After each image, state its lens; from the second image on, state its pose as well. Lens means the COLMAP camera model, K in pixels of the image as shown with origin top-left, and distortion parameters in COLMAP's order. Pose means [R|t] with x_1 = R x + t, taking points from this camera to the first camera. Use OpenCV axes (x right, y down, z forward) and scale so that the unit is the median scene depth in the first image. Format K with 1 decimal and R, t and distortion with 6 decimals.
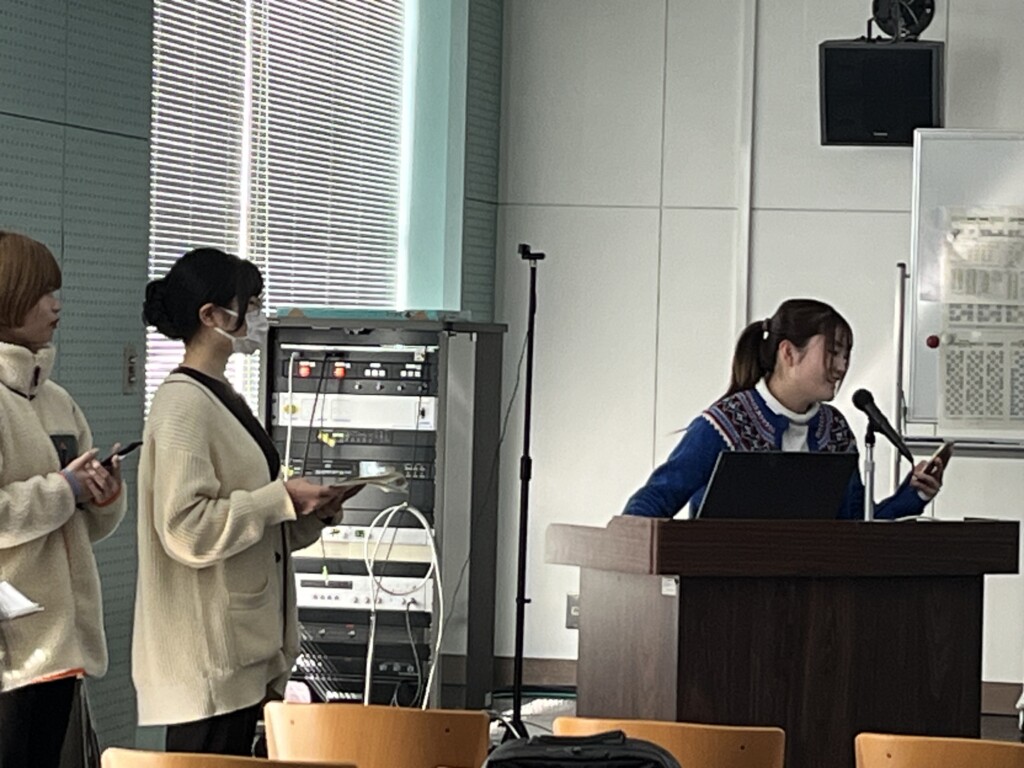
lens RADIAL K [[3734.7, 0, 512.0], [0, 3734.7, 384.0], [0, 0, 1]] dist [0.129693, 0.248709]
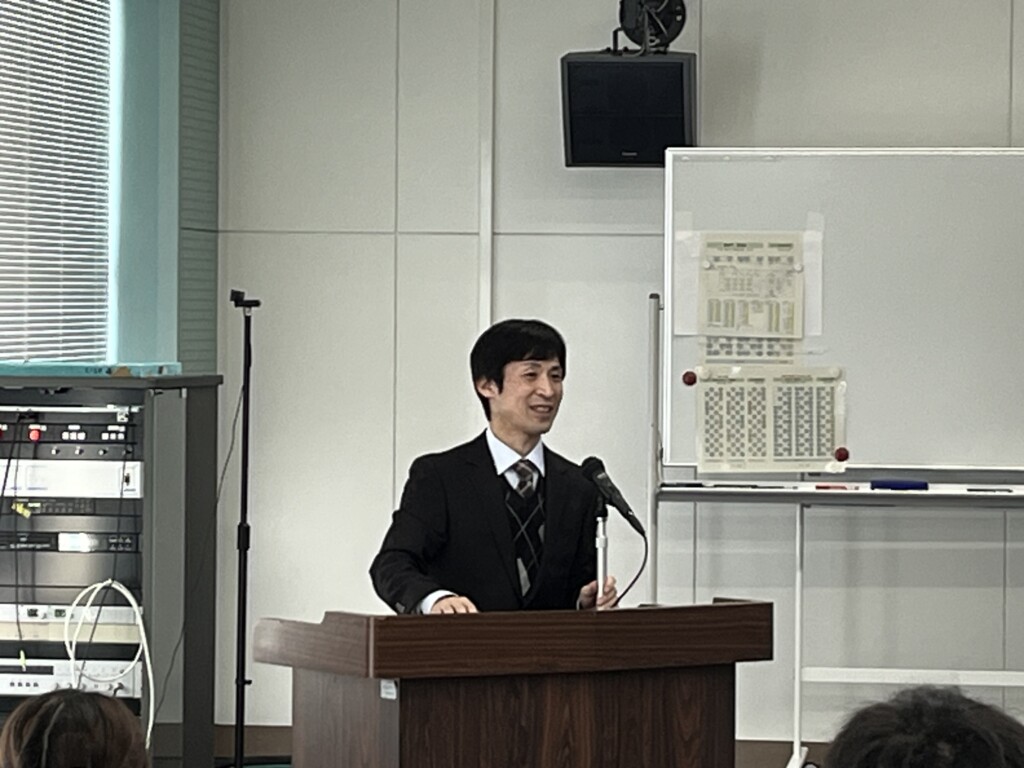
lens RADIAL K [[3932.2, 0, 551.0], [0, 3932.2, 384.9], [0, 0, 1]] dist [0.207673, 1.105554]
pose [[0.997574, -0.019174, 0.066924, 0.014917], [0.018583, 0.999783, 0.009438, -0.022062], [-0.067091, -0.008171, 0.997713, 0.036583]]
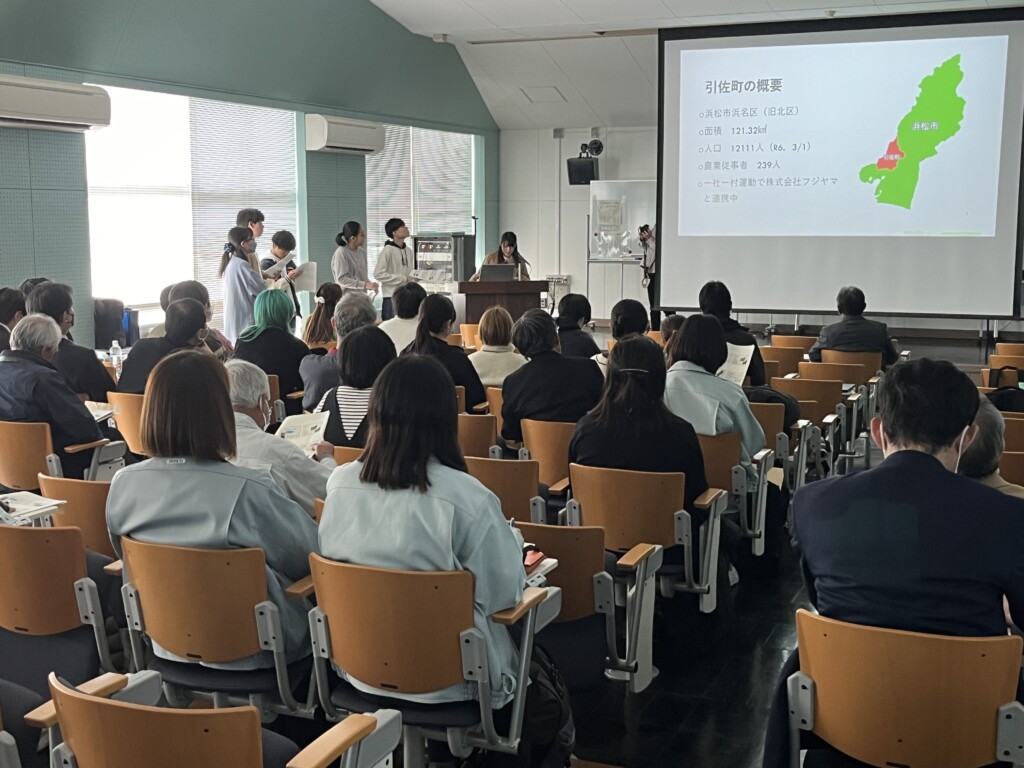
lens RADIAL K [[1307.3, 0, 512.0], [0, 1307.3, 384.0], [0, 0, 1]] dist [0.113757, 0.000851]
pose [[0.985676, -0.006231, -0.168537, 0.294069], [0.025761, 0.993154, 0.113940, -0.016246], [0.166674, -0.116650, 0.979088, -0.459237]]
